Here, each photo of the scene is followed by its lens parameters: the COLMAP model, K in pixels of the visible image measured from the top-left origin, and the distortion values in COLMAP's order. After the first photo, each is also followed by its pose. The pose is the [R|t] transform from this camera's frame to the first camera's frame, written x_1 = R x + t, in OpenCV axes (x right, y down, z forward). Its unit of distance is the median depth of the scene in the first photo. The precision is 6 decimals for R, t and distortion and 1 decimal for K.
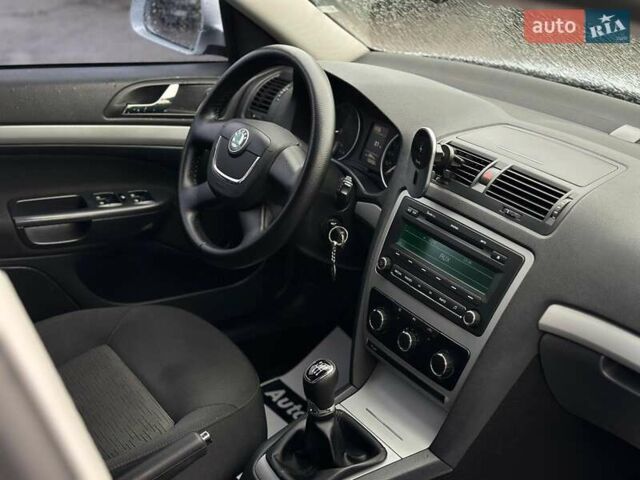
lens RADIAL K [[889.7, 0, 320.6], [0, 889.7, 237.9], [0, 0, 1]] dist [0.113854, 0.000000]
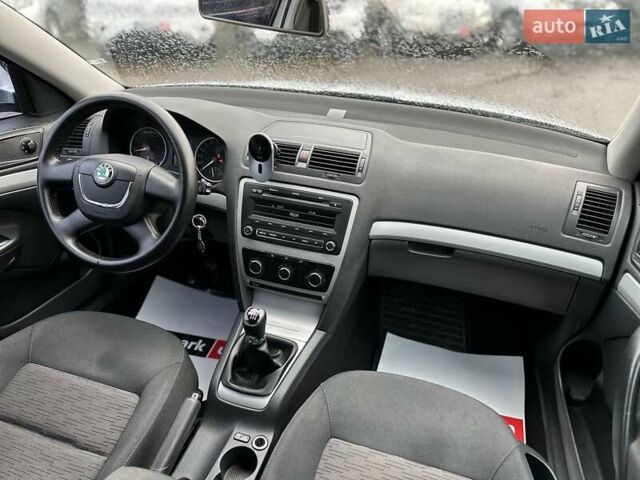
lens RADIAL K [[441.9, 0, 320.2], [0, 441.9, 240.1], [0, 0, 1]] dist [0.011094, -0.003526]
pose [[0.765819, -0.336278, 0.548123, -0.261525], [0.245541, 0.940703, 0.234068, -0.104535], [-0.594333, -0.044667, 0.802978, 0.353148]]
